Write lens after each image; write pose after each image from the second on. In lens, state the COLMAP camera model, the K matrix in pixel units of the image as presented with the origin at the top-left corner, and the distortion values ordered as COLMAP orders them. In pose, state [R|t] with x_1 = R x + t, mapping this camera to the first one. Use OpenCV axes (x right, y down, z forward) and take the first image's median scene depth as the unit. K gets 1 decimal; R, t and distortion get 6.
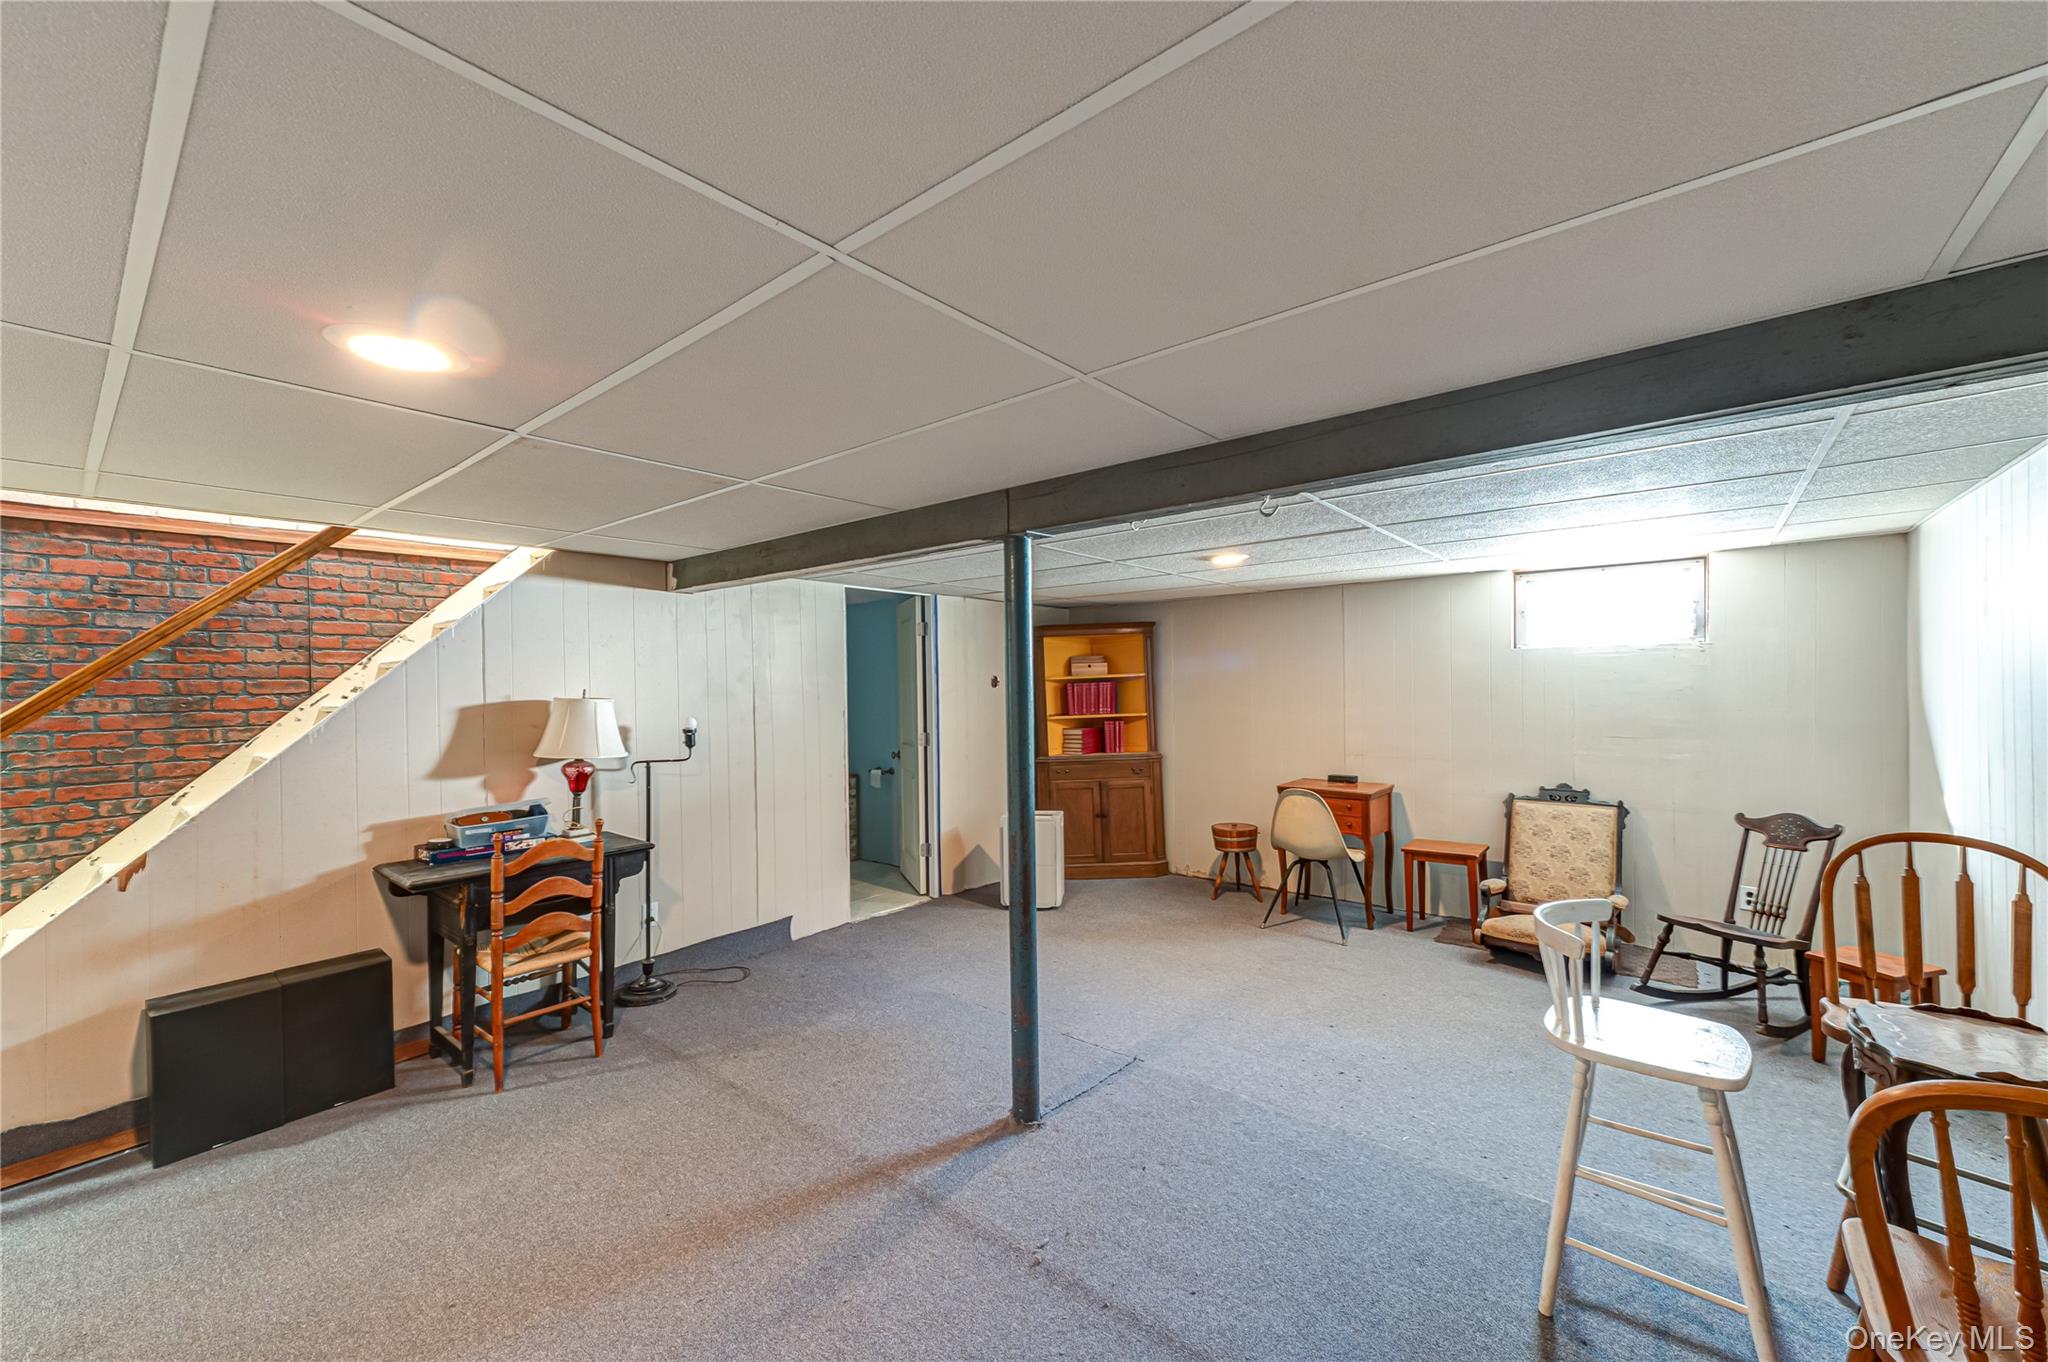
lens RADIAL K [[795.3, 0, 1029.4], [0, 795.3, 685.9], [0, 0, 1]] dist [0.017810, -0.000113]
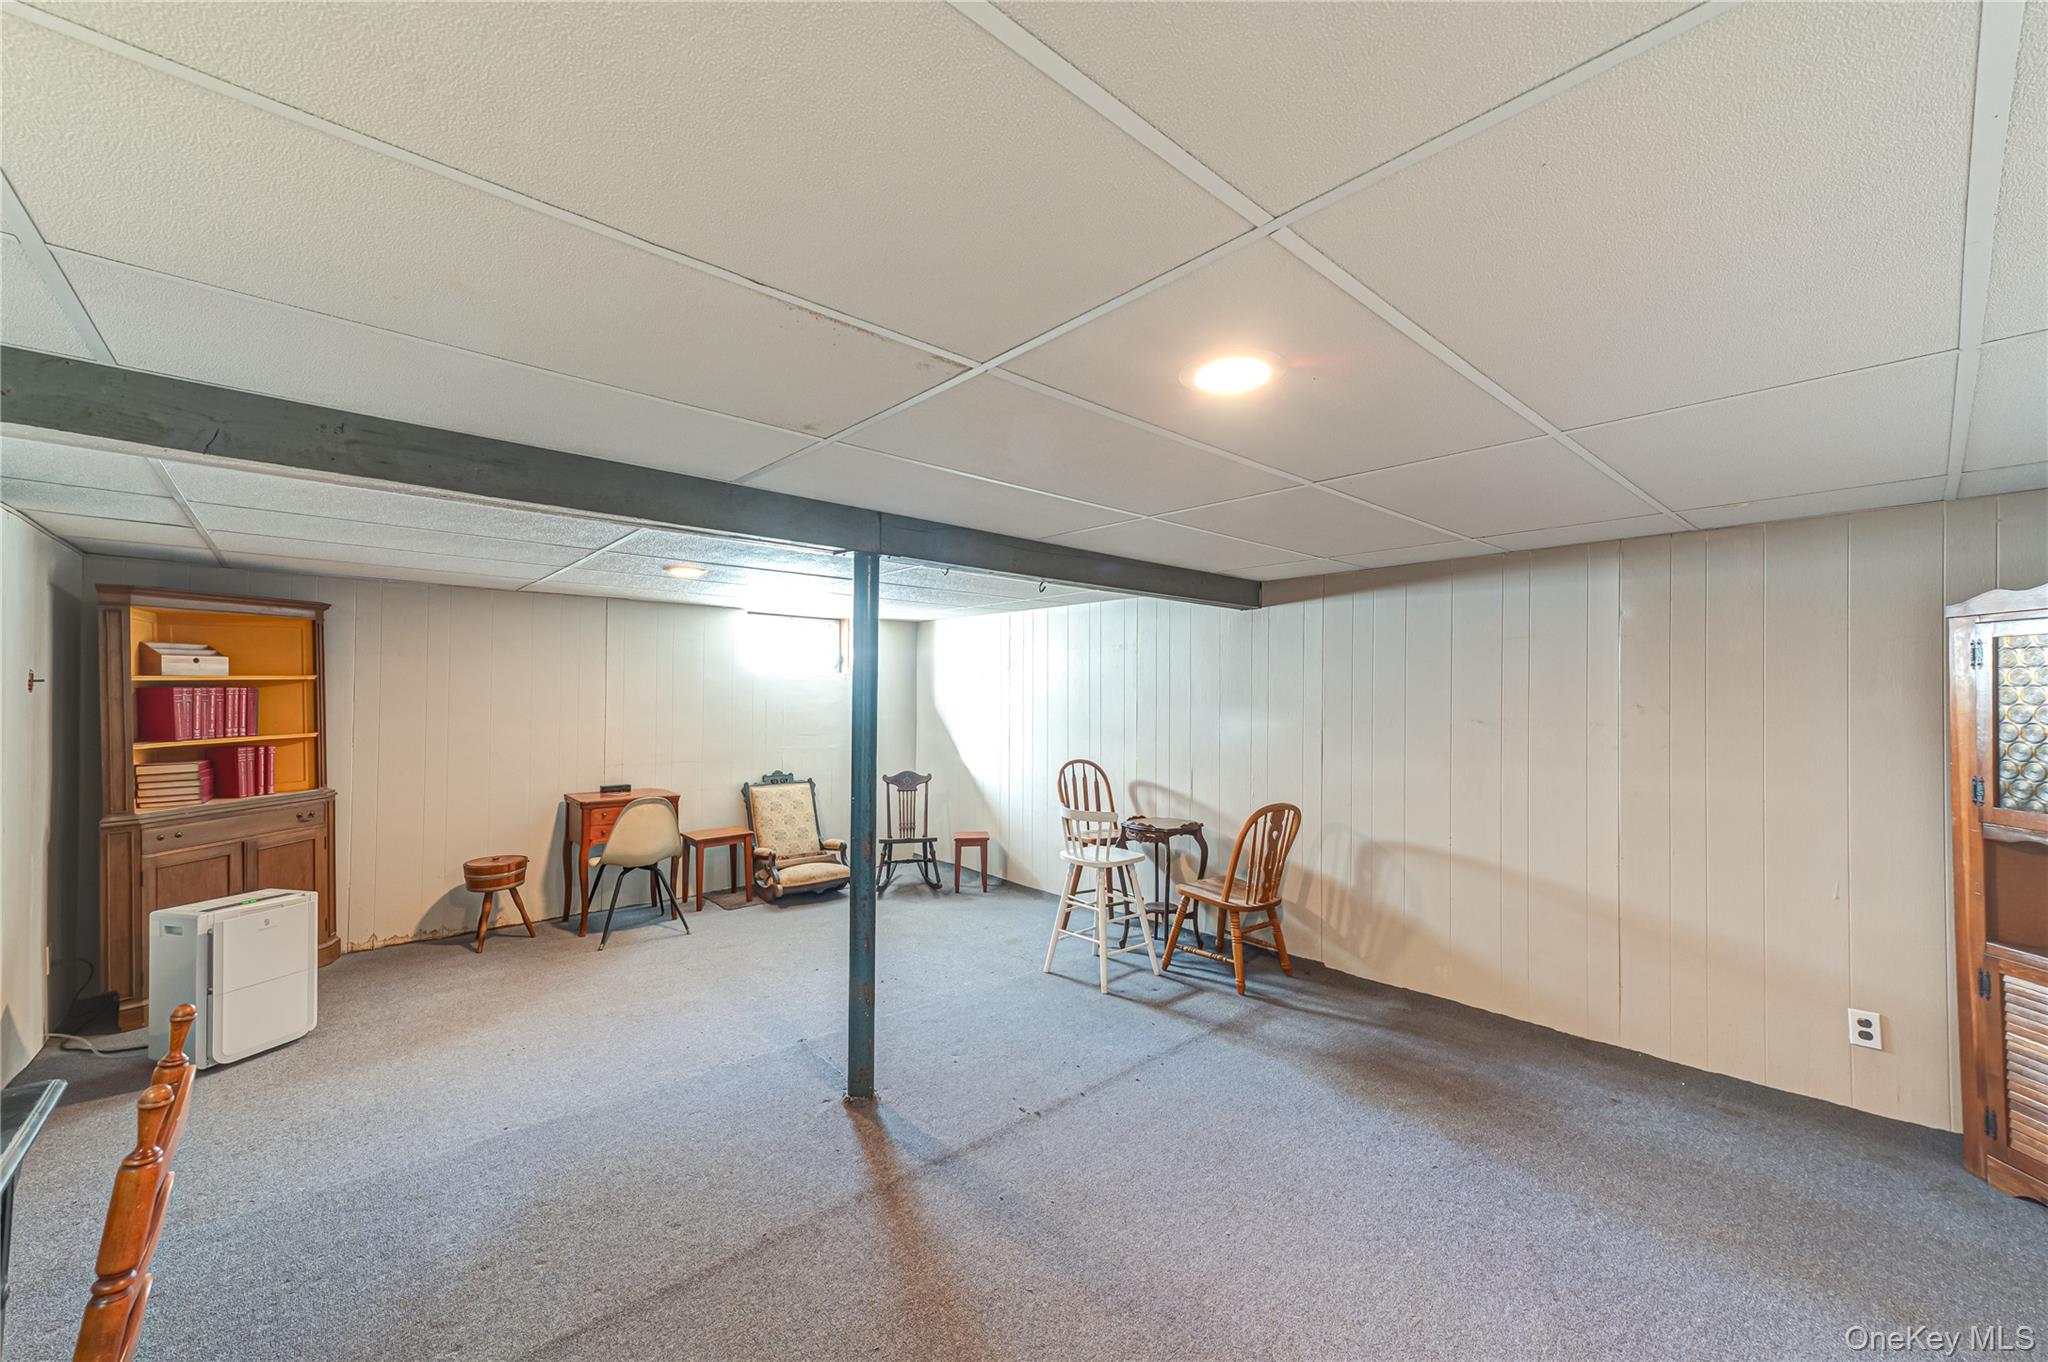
lens RADIAL K [[795.3, 0, 1030.9], [0, 795.3, 689.7], [0, 0, 1]] dist [0.017810, -0.000113]
pose [[0.144295, 0.022063, 0.989289, -0.600016], [-0.006108, 0.999752, -0.021405, 0.009551], [-0.989516, -0.002954, 0.144394, 0.358827]]
